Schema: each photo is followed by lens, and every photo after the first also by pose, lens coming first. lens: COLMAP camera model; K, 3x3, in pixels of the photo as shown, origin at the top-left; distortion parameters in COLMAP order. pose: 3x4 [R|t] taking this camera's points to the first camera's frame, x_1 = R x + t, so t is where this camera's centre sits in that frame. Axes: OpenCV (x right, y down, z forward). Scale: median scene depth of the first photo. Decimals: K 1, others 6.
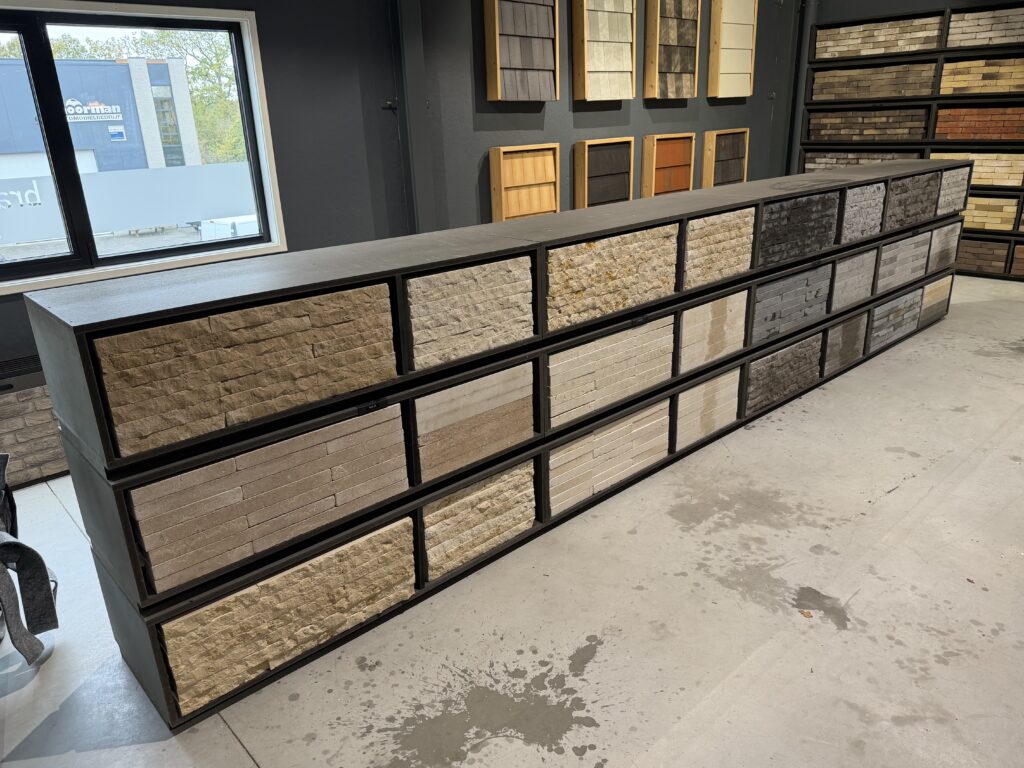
lens RADIAL K [[737.1, 0, 512.0], [0, 737.1, 384.0], [0, 0, 1]] dist [0.172458, -0.376397]
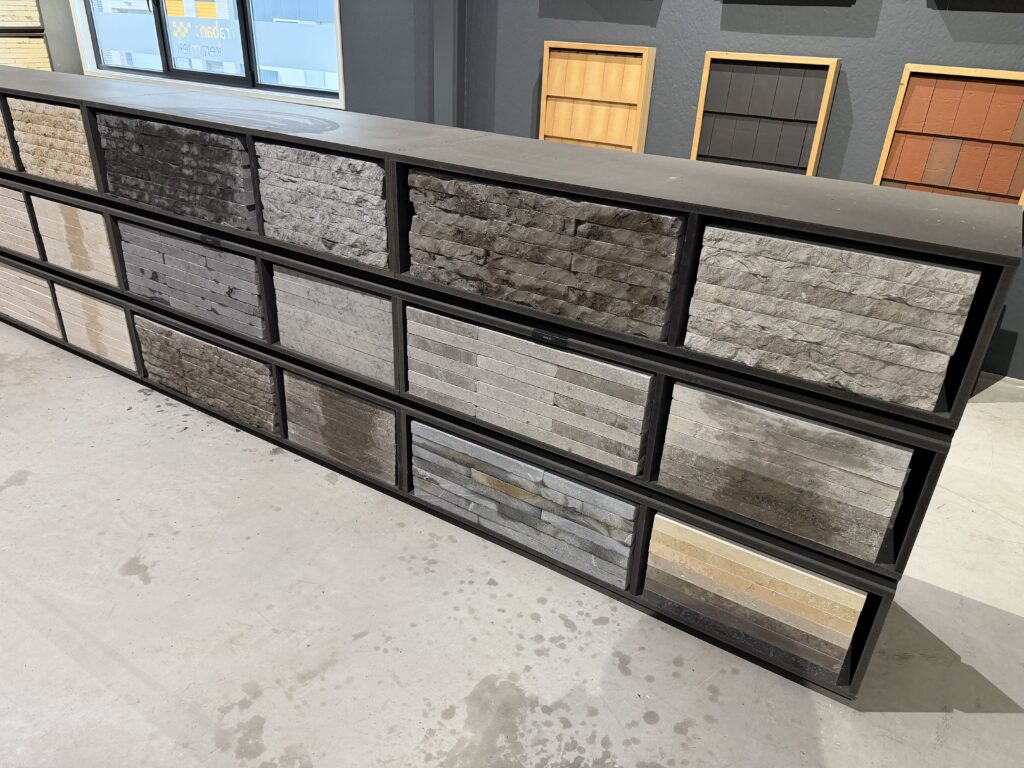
lens RADIAL K [[698.8, 0, 511.6], [0, 698.8, 352.9], [0, 0, 1]] dist [0.074747, -0.094595]
pose [[0.262659, 0.460340, -0.847996, 1.382884], [-0.369188, 0.859924, 0.352463, -0.519047], [0.891465, 0.220493, 0.395819, 1.366020]]
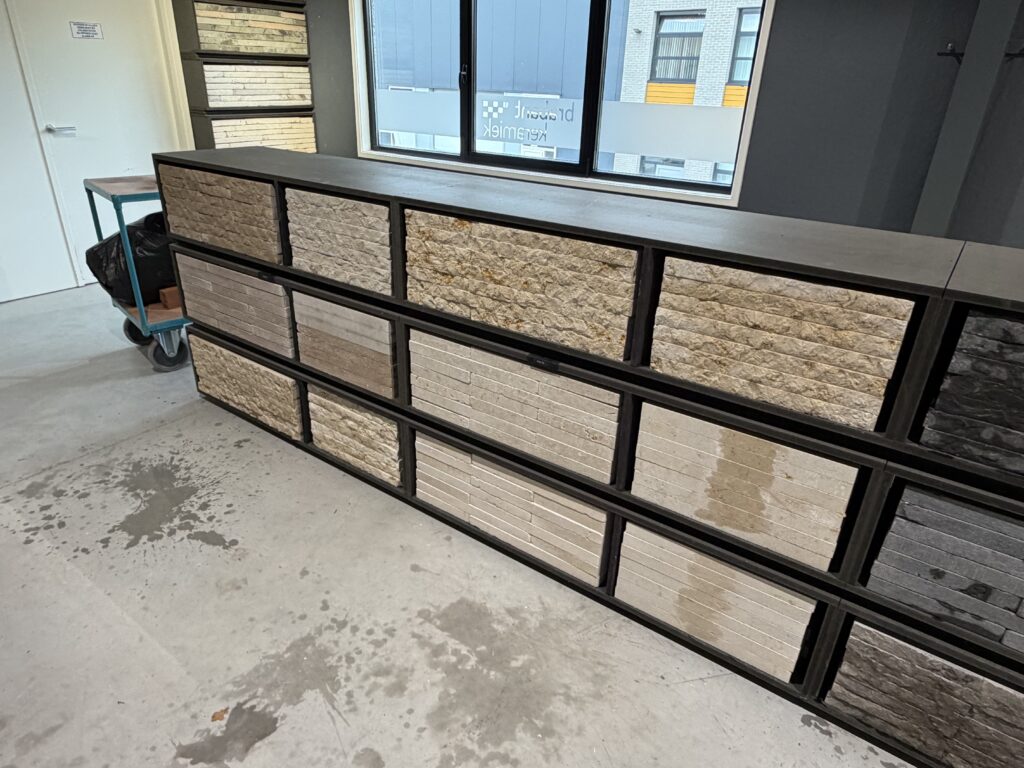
lens RADIAL K [[653.5, 0, 485.3], [0, 653.5, 380.9], [0, 0, 1]] dist [0.001147, 0.001585]
pose [[0.169437, 0.458941, -0.872161, 0.729190], [-0.357930, 0.853186, 0.379420, -0.293898], [0.918247, 0.247885, 0.308830, 0.795943]]
